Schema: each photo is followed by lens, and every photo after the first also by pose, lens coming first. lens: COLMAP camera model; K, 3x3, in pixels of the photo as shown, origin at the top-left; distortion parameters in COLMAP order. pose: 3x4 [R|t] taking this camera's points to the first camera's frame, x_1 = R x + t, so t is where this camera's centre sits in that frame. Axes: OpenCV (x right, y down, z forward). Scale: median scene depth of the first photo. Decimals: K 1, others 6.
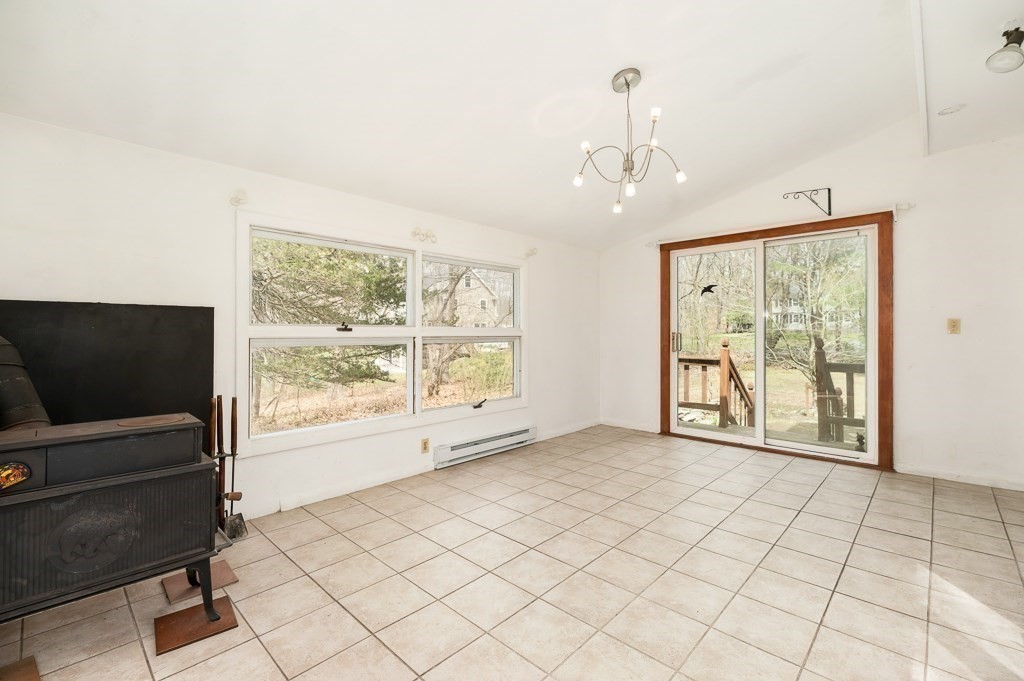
lens RADIAL K [[445.4, 0, 515.4], [0, 445.4, 331.7], [0, 0, 1]] dist [0.002208, -0.000084]
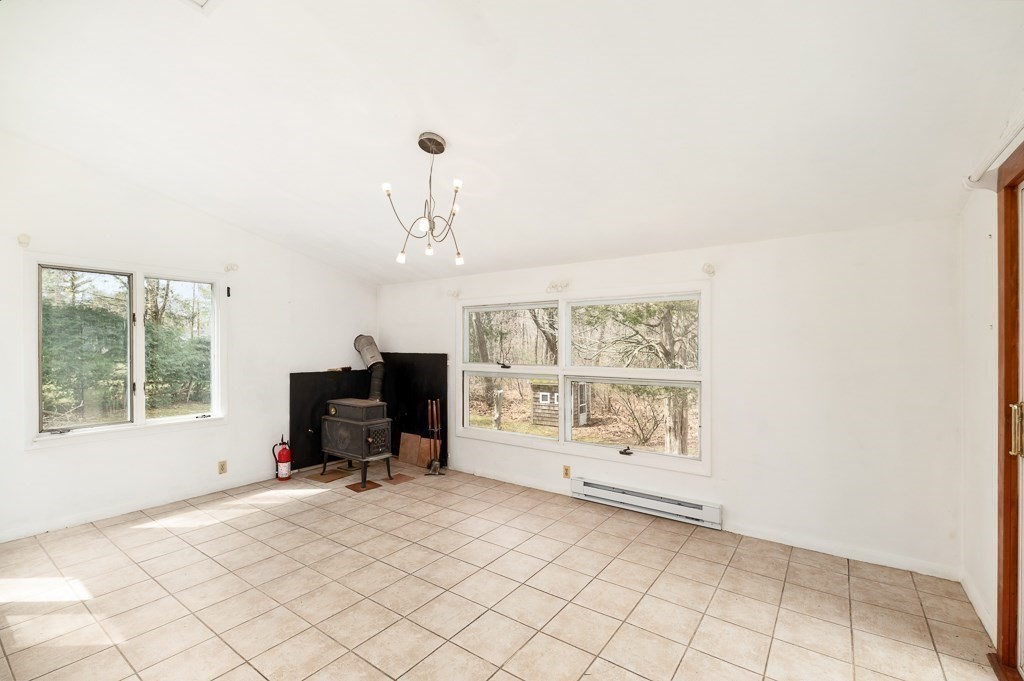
lens RADIAL K [[445.4, 0, 516.2], [0, 445.4, 347.4], [0, 0, 1]] dist [0.002208, -0.000084]
pose [[0.138232, 0.007738, -0.990370, 0.966786], [0.002614, 0.999963, 0.008178, -0.073631], [0.990396, -0.003720, 0.138207, 0.778448]]
